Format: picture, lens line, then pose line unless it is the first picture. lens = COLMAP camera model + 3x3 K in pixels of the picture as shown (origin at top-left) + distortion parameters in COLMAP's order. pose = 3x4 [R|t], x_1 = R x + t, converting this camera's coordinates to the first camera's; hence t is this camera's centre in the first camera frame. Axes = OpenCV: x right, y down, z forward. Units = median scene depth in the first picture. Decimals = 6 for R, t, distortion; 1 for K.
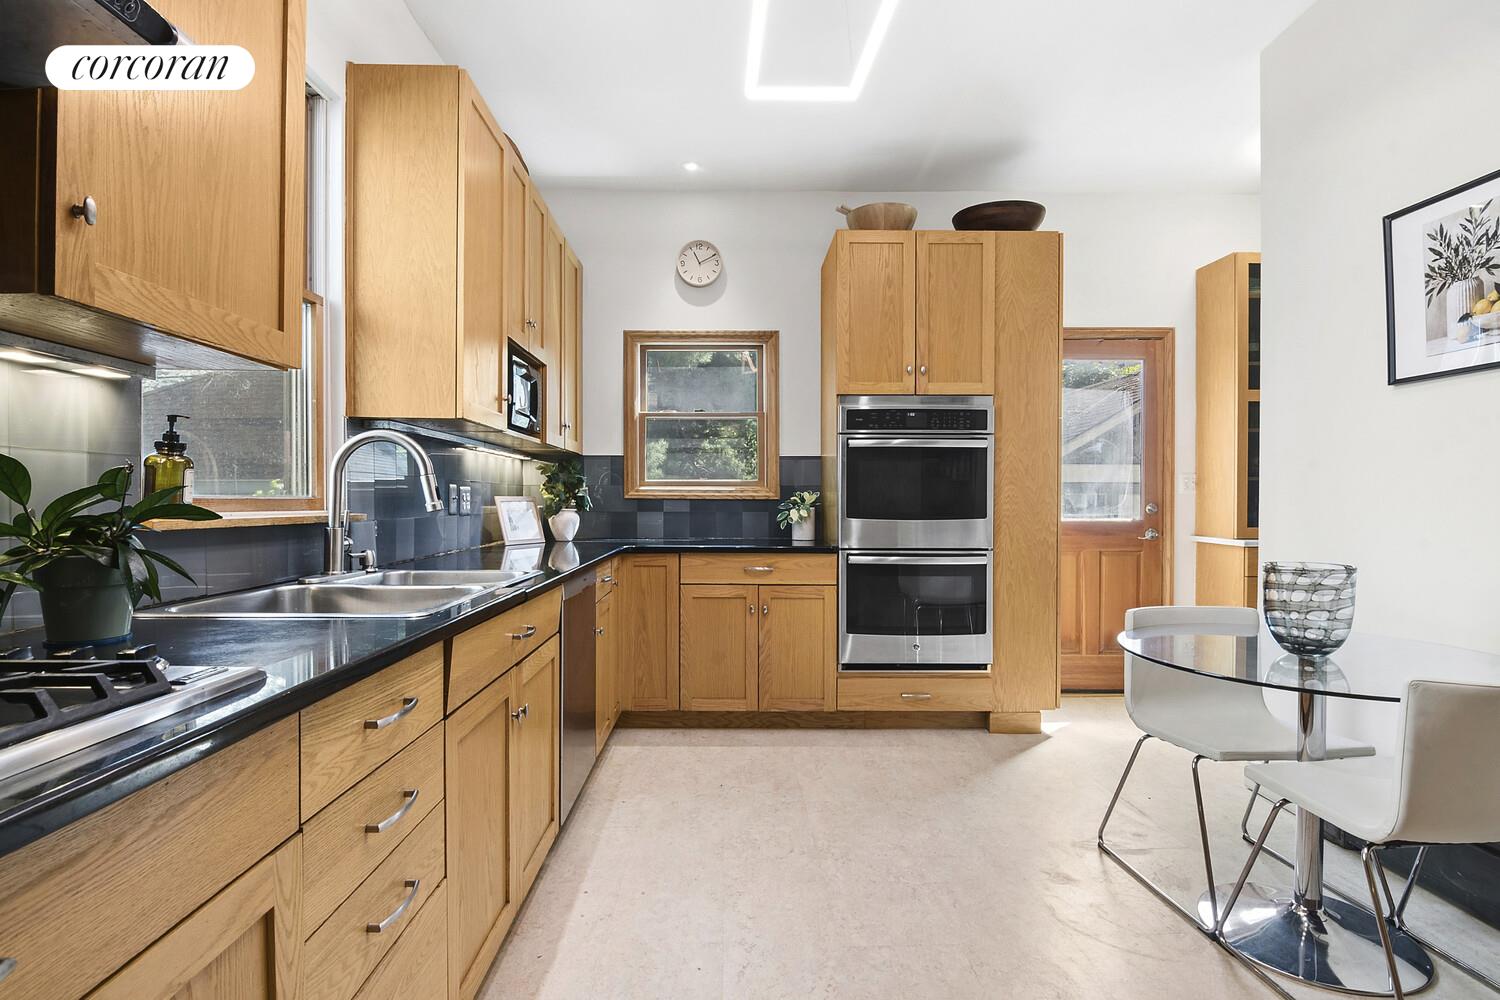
lens RADIAL K [[725.5, 0, 751.0], [0, 725.5, 501.8], [0, 0, 1]] dist [-0.022594, -0.001027]
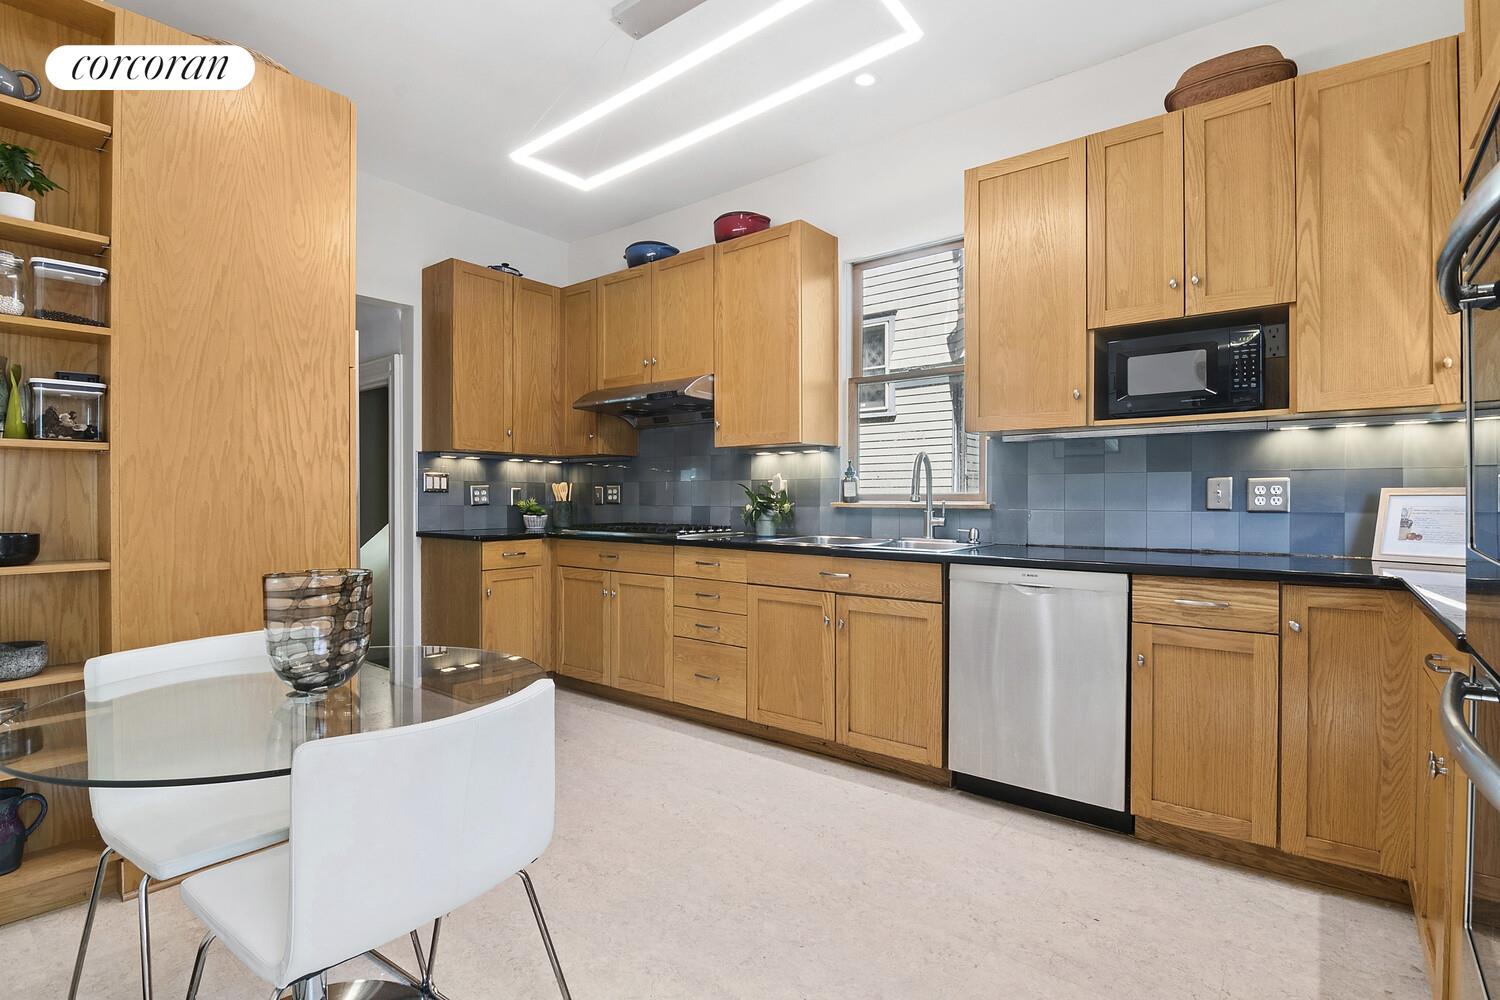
lens RADIAL K [[725.5, 0, 748.0], [0, 725.5, 496.2], [0, 0, 1]] dist [-0.022594, -0.001027]
pose [[-0.625658, 0.003957, -0.780088, 0.919159], [-0.003914, 0.999959, 0.008211, -0.012422], [0.780088, 0.008191, -0.625616, 1.557475]]
